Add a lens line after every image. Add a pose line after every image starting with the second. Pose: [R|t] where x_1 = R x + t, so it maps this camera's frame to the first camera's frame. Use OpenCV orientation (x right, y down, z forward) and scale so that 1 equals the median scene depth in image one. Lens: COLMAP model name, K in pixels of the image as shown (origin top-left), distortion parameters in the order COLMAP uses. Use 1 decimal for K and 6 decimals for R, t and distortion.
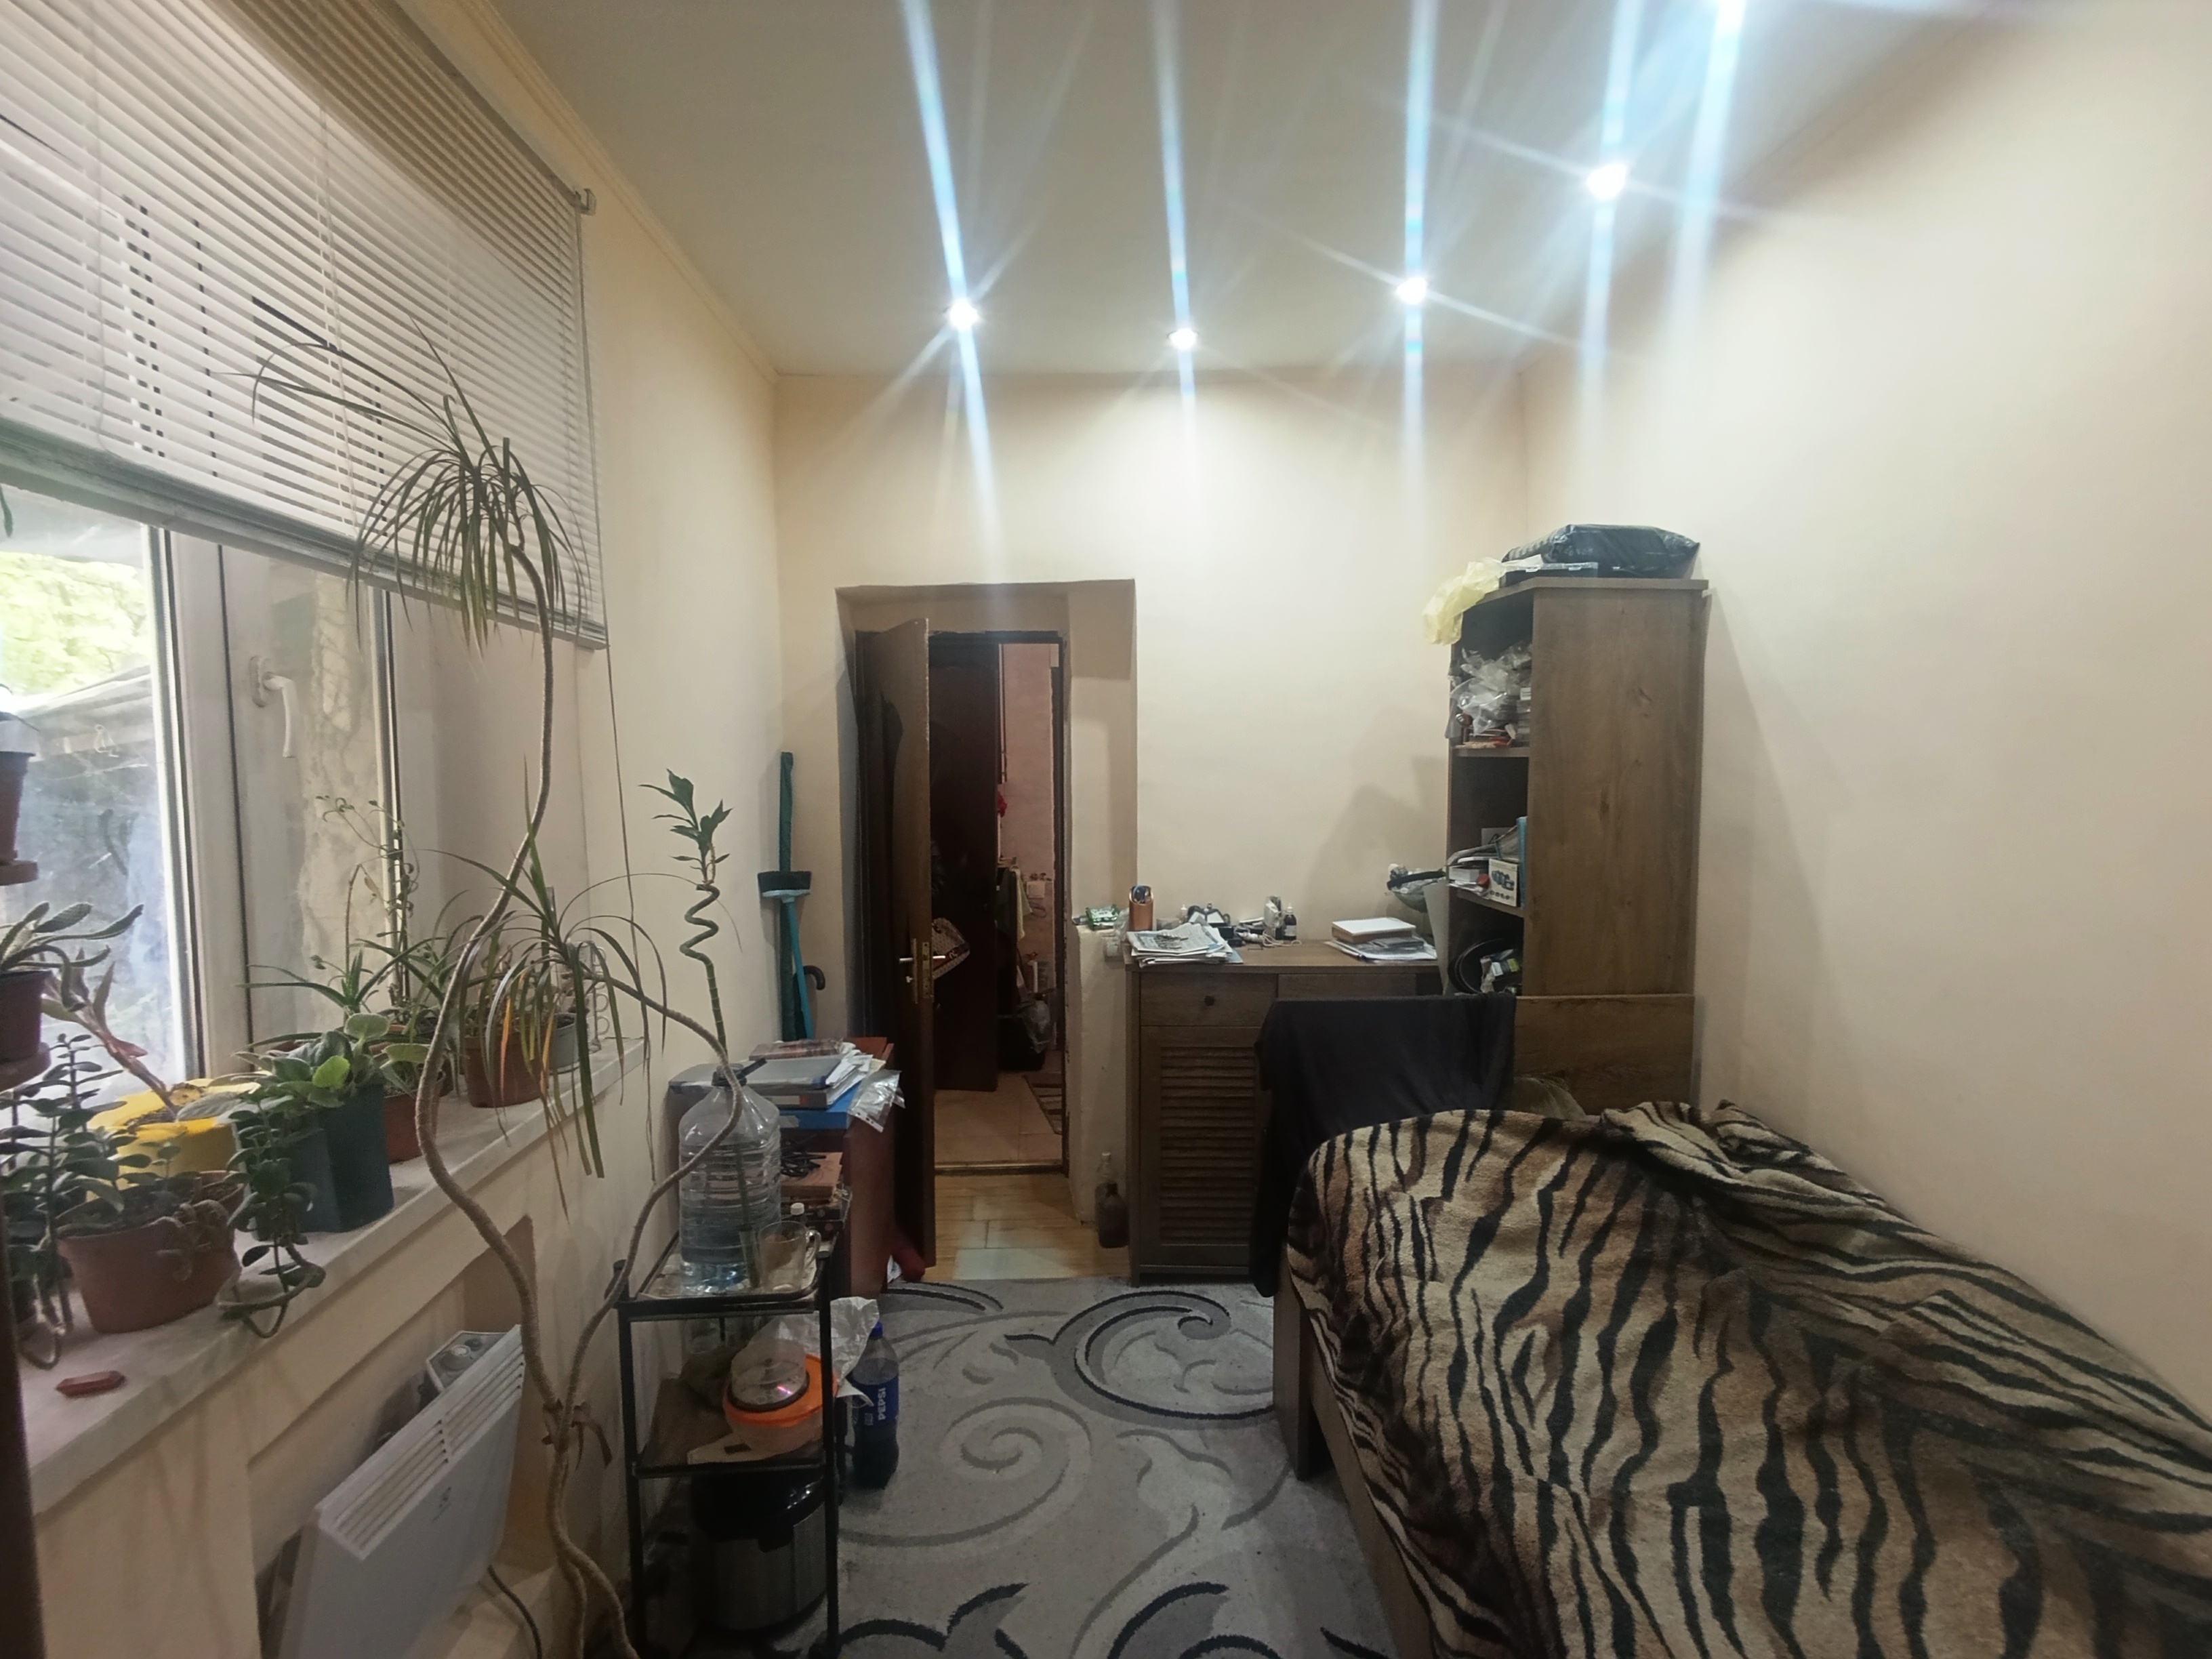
lens RADIAL K [[1009.6, 0, 1105.2], [0, 1009.6, 834.5], [0, 0, 1]] dist [-0.001965, -0.000329]
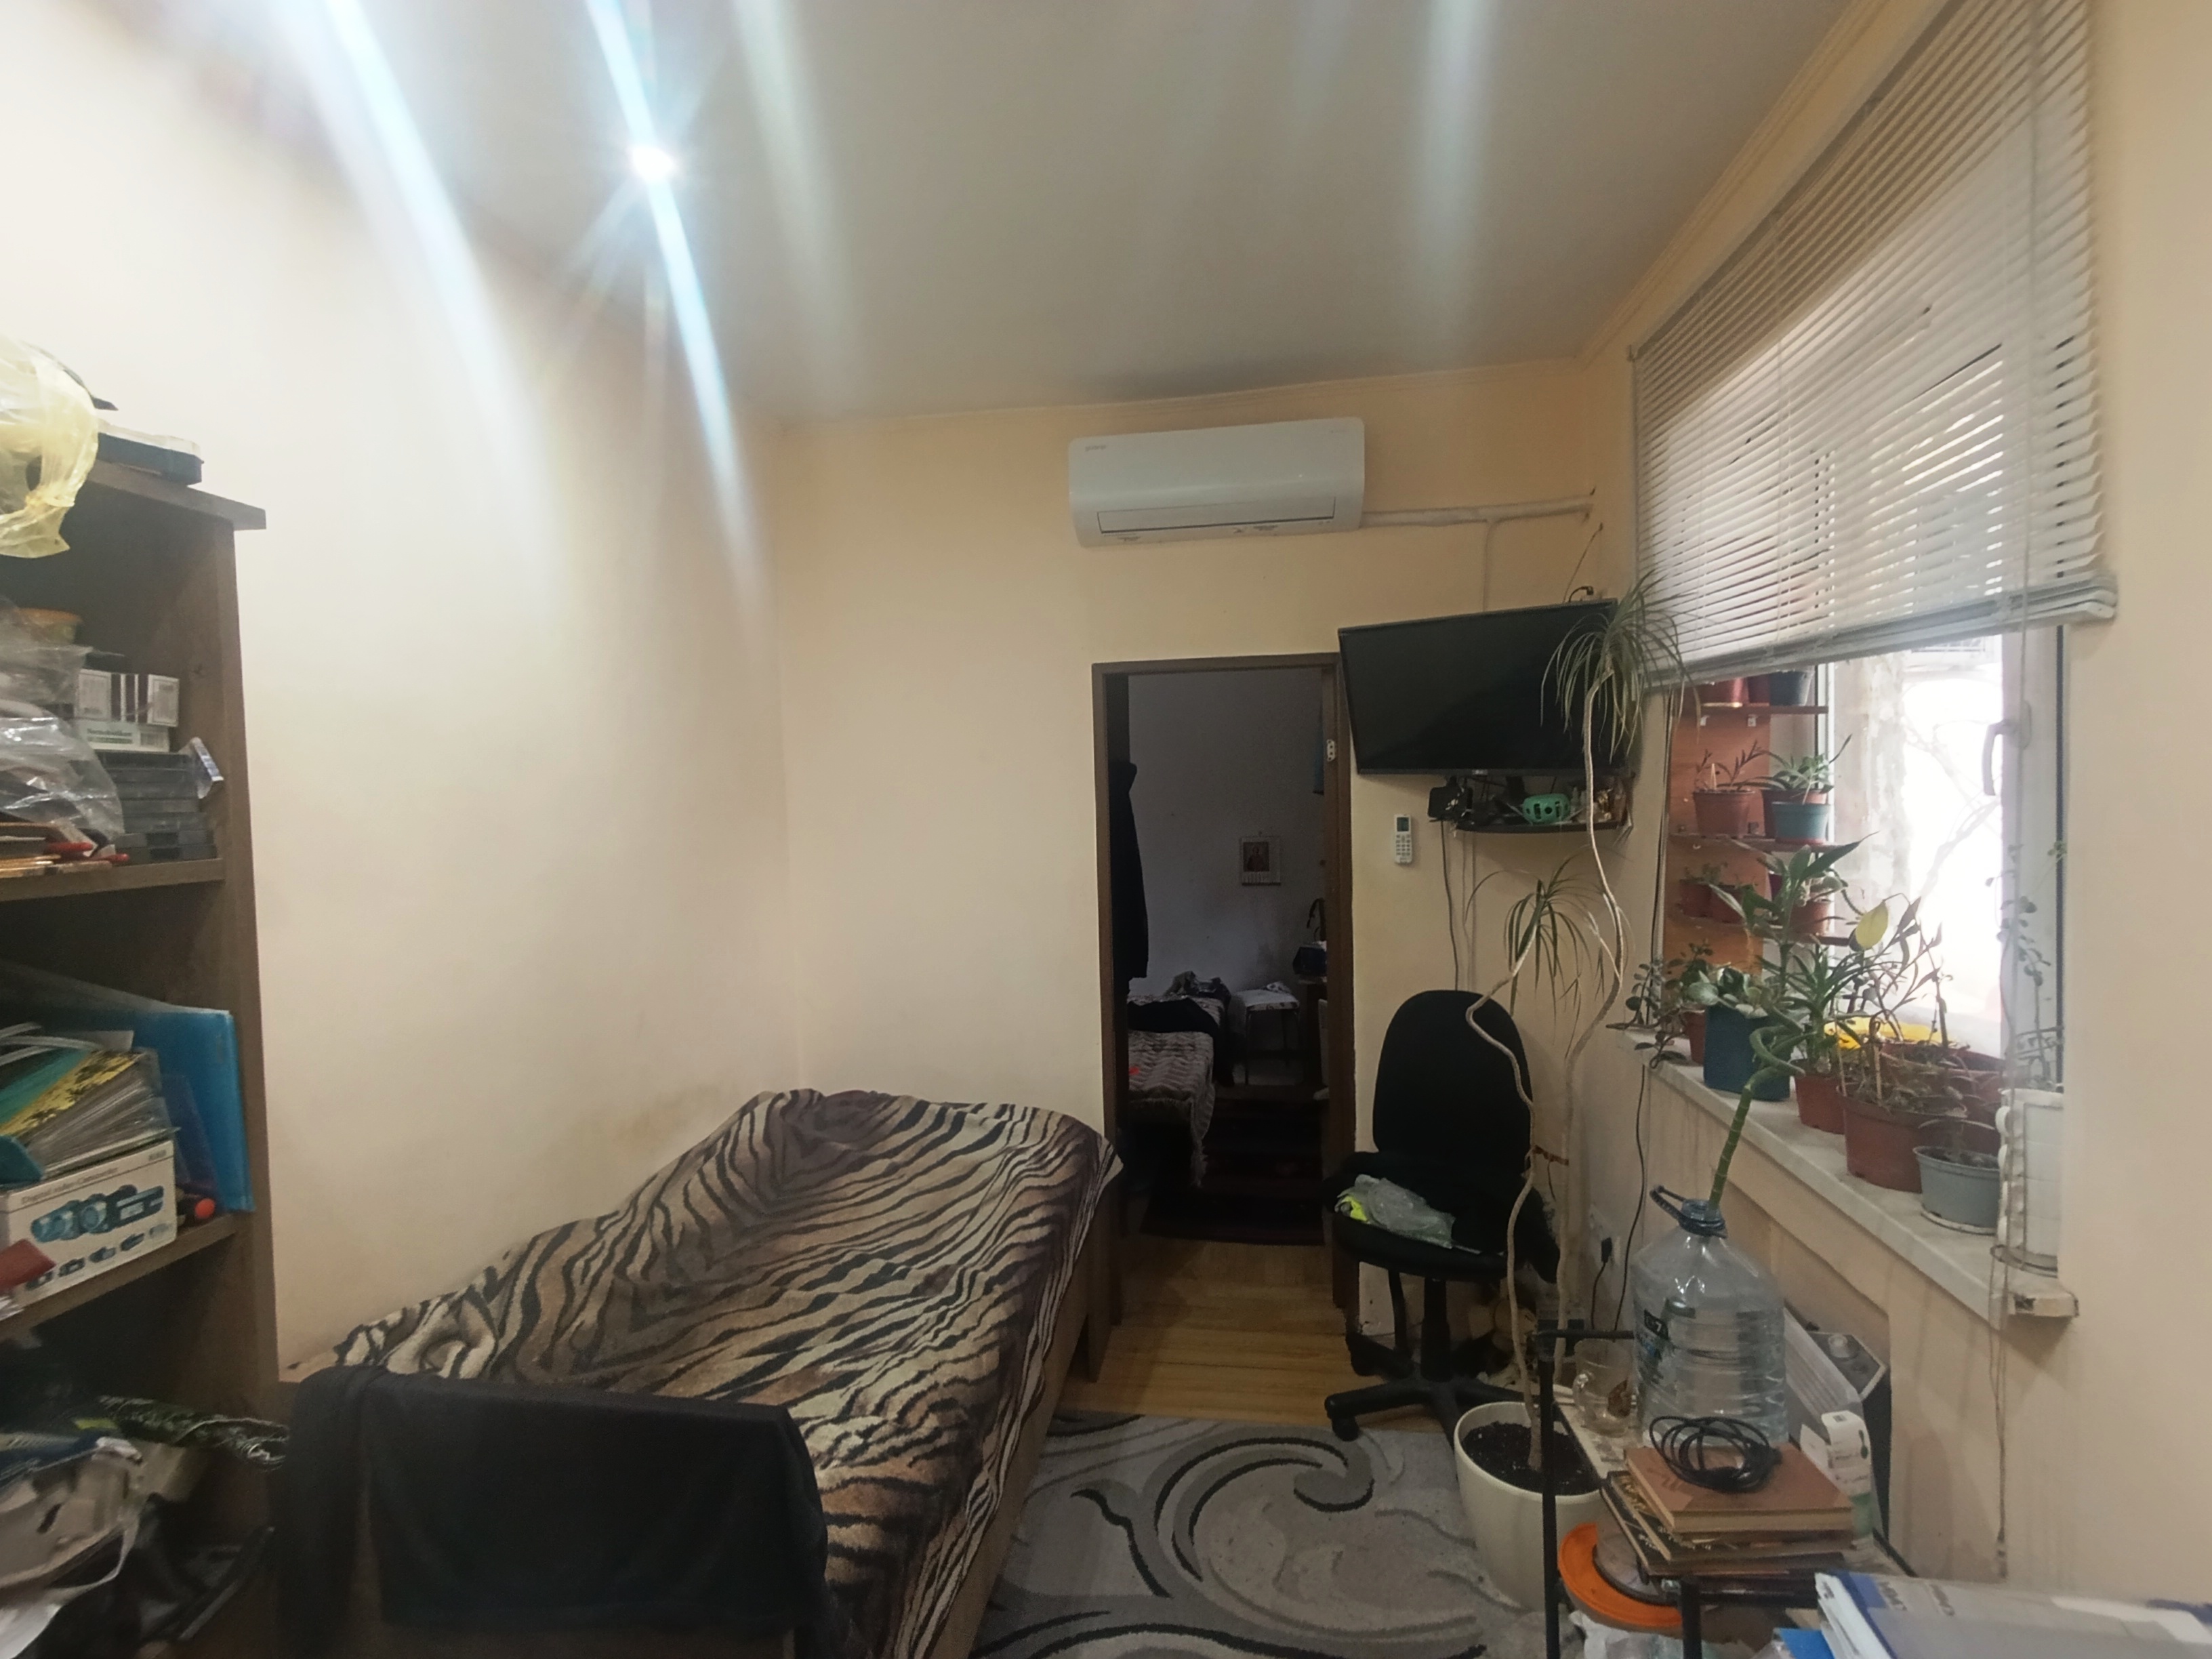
lens RADIAL K [[1009.6, 0, 1107.2], [0, 1009.6, 823.0], [0, 0, 1]] dist [-0.001965, -0.000329]
pose [[-0.977949, 0.026945, 0.207097, -0.094413], [0.051528, 0.992116, 0.114239, -0.188216], [-0.202386, 0.122391, -0.971628, 1.910074]]
